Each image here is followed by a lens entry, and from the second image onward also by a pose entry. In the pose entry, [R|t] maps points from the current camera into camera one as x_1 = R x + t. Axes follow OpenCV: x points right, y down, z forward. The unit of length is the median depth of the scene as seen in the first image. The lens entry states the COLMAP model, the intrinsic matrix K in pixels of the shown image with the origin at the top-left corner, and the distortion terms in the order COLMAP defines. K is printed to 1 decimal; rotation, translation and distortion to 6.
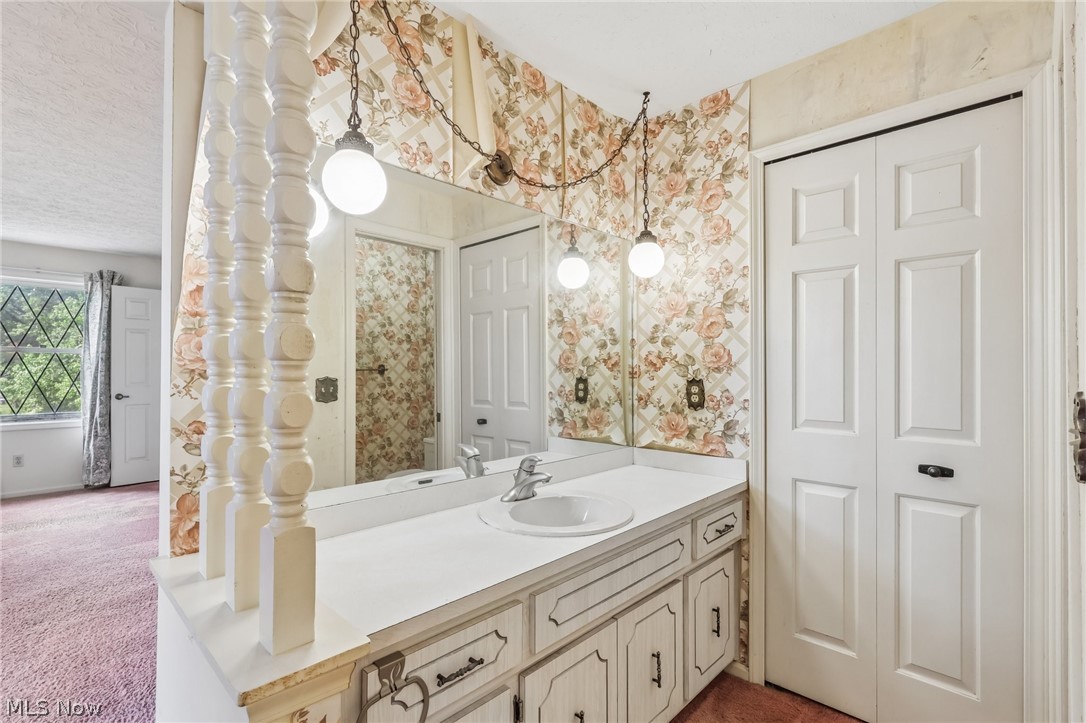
lens RADIAL K [[510.3, 0, 514.5], [0, 510.3, 369.8], [0, 0, 1]] dist [-0.001656, -0.000049]
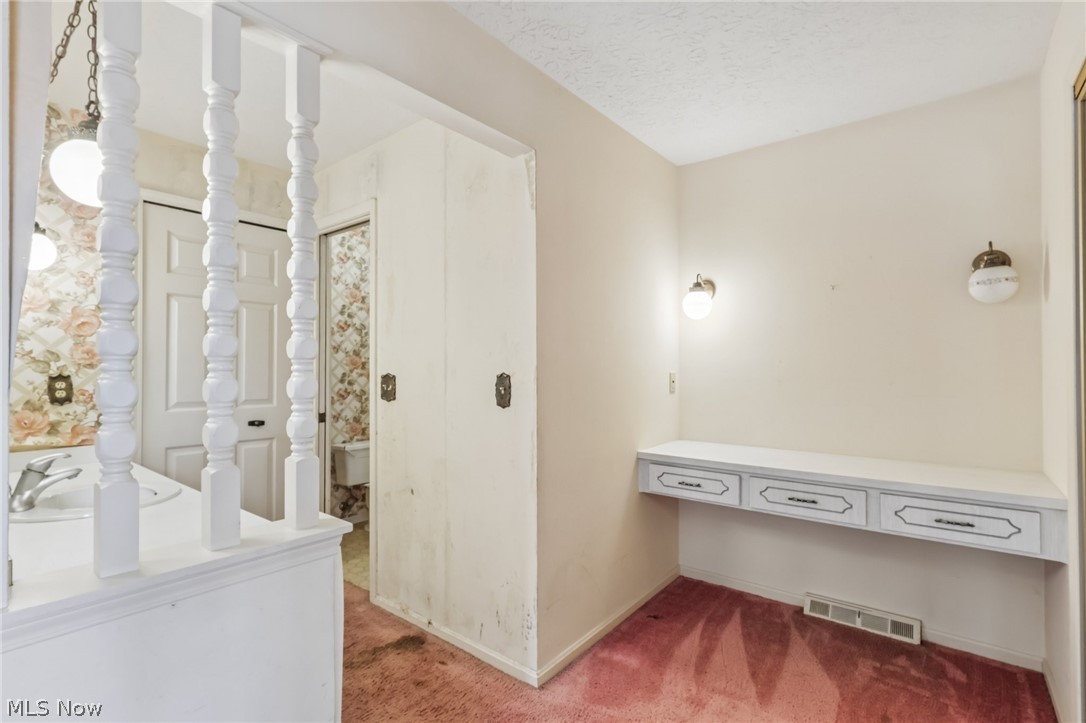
lens RADIAL K [[505.7, 0, 554.2], [0, 505.7, 359.8], [0, 0, 1]] dist [-0.000425, 0.000182]
pose [[-0.117140, 0.011711, 0.993046, -0.766308], [-0.004246, 0.999915, -0.012293, -0.004056], [-0.993106, -0.005656, -0.117080, 0.130130]]
